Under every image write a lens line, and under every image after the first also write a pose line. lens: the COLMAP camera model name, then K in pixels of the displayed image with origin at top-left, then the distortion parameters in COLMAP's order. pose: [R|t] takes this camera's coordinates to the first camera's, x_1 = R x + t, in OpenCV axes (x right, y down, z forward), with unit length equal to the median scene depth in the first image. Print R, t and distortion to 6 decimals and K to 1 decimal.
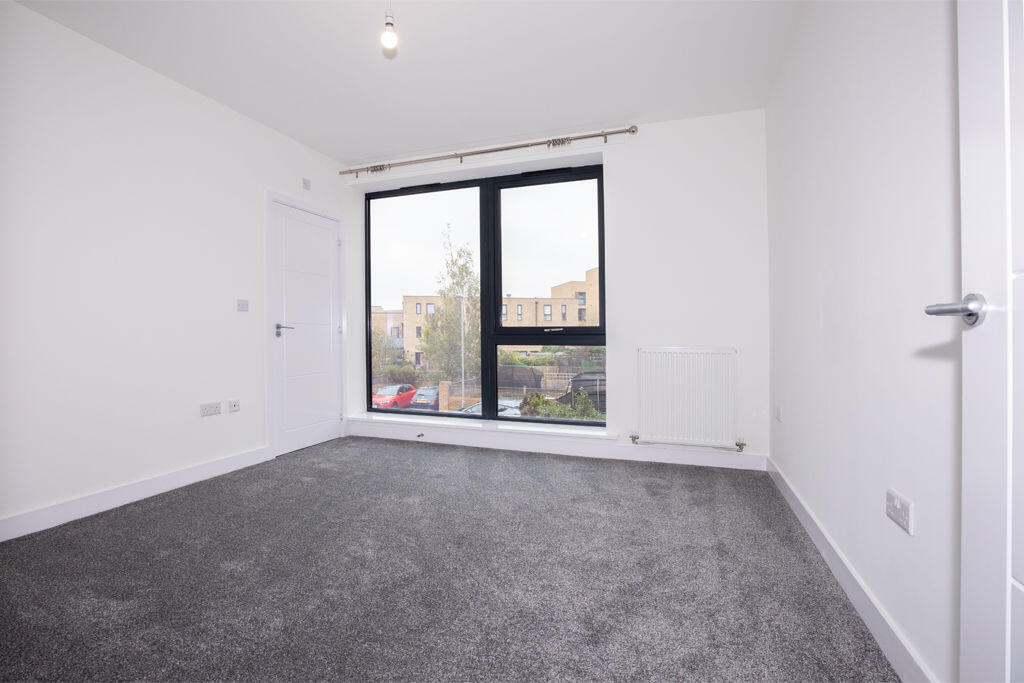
lens RADIAL K [[464.8, 0, 512.0], [0, 464.8, 341.5], [0, 0, 1]] dist [0.001102, 0.000049]
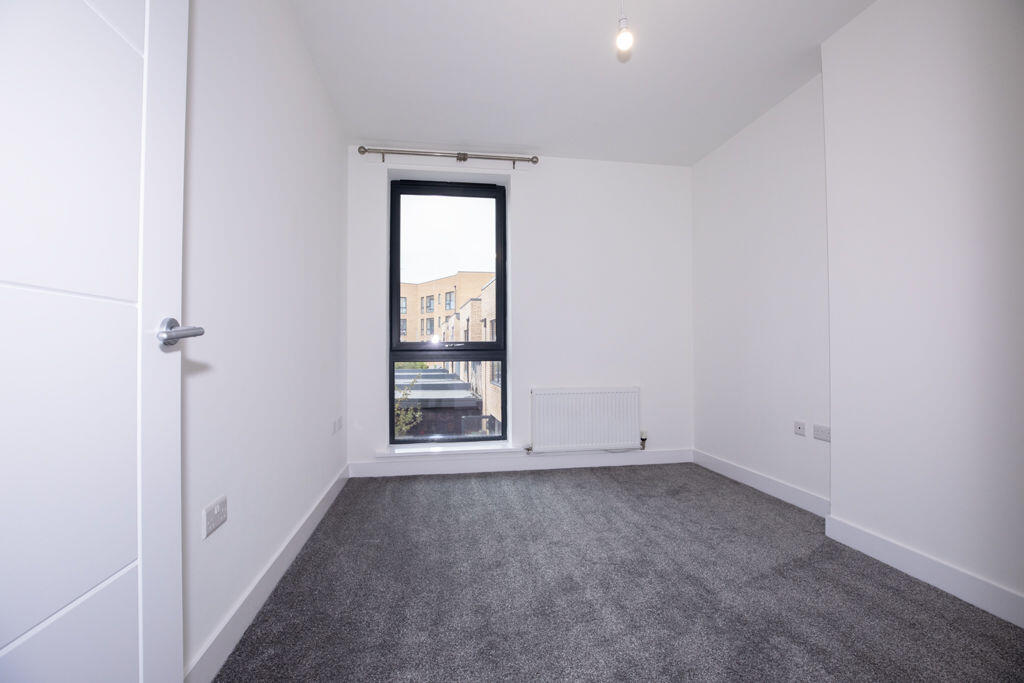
lens RADIAL K [[463.7, 0, 512.0], [0, 463.7, 341.5], [0, 0, 1]] dist [-0.001655, -0.000049]
pose [[0.875174, 0.006517, 0.483765, -0.294420], [0.011412, 0.999353, -0.034108, 0.000131], [-0.483674, 0.035371, 0.874533, 0.100325]]
